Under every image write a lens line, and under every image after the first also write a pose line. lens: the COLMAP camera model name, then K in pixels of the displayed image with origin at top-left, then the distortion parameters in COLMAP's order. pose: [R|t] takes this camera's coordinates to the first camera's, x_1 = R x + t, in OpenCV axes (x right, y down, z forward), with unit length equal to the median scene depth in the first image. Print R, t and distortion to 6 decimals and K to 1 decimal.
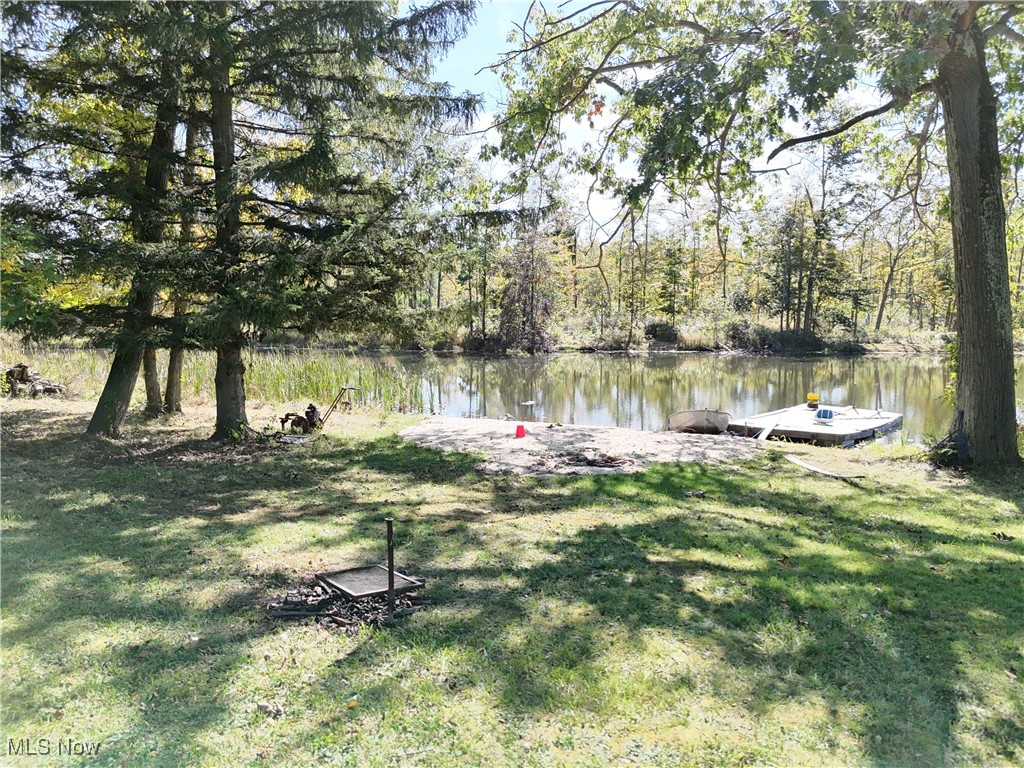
lens RADIAL K [[773.9, 0, 512.0], [0, 773.9, 384.0], [0, 0, 1]] dist [0.086204, -0.104394]
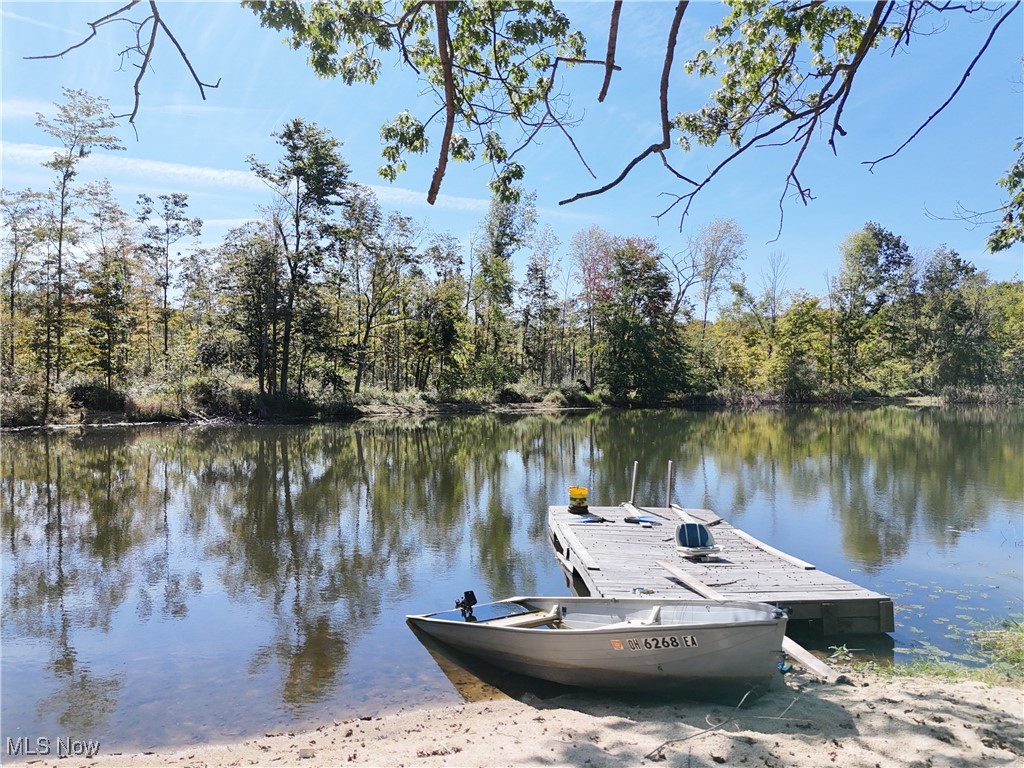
lens RADIAL K [[760.2, 0, 512.0], [0, 760.2, 384.0], [0, 0, 1]] dist [0.042845, 0.000314]
pose [[0.735283, -0.008165, 0.677711, -0.002528], [0.066715, 0.995943, -0.060384, -0.012352], [-0.674468, 0.089613, 0.732845, 0.249894]]
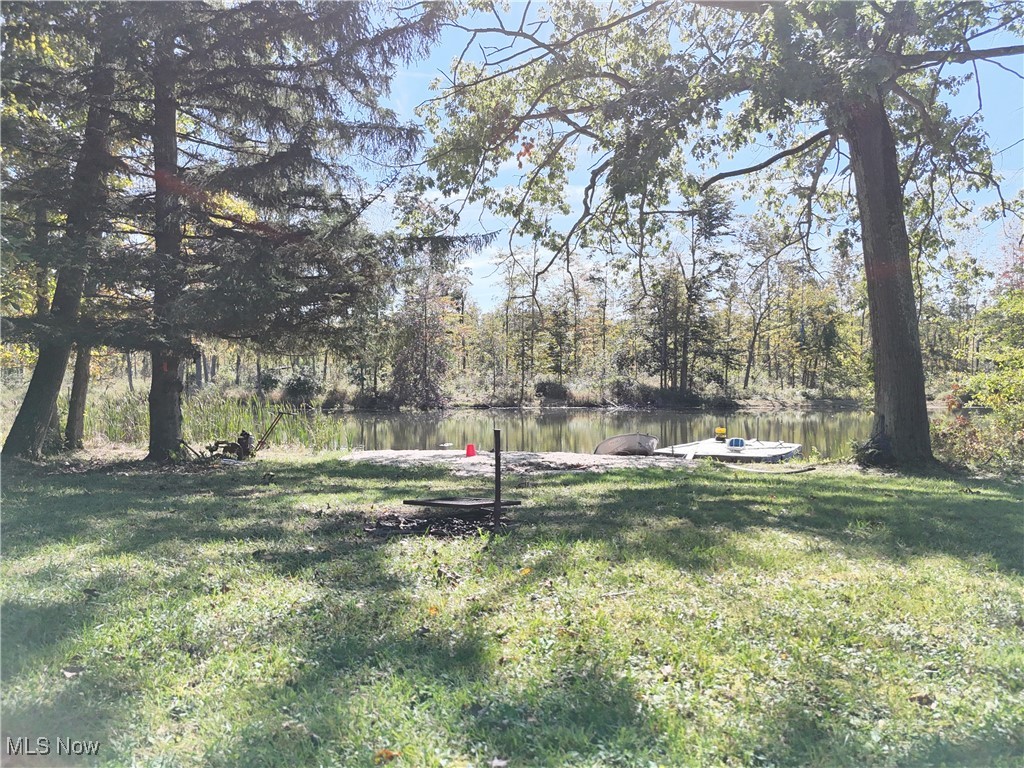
lens RADIAL K [[773.9, 0, 512.0], [0, 773.9, 384.0], [0, 0, 1]] dist [0.086204, -0.104394]
pose [[0.986676, -0.003061, 0.162669, -0.026448], [0.018014, 0.995731, -0.090529, 0.018174], [-0.161697, 0.092253, 0.982519, 0.000645]]
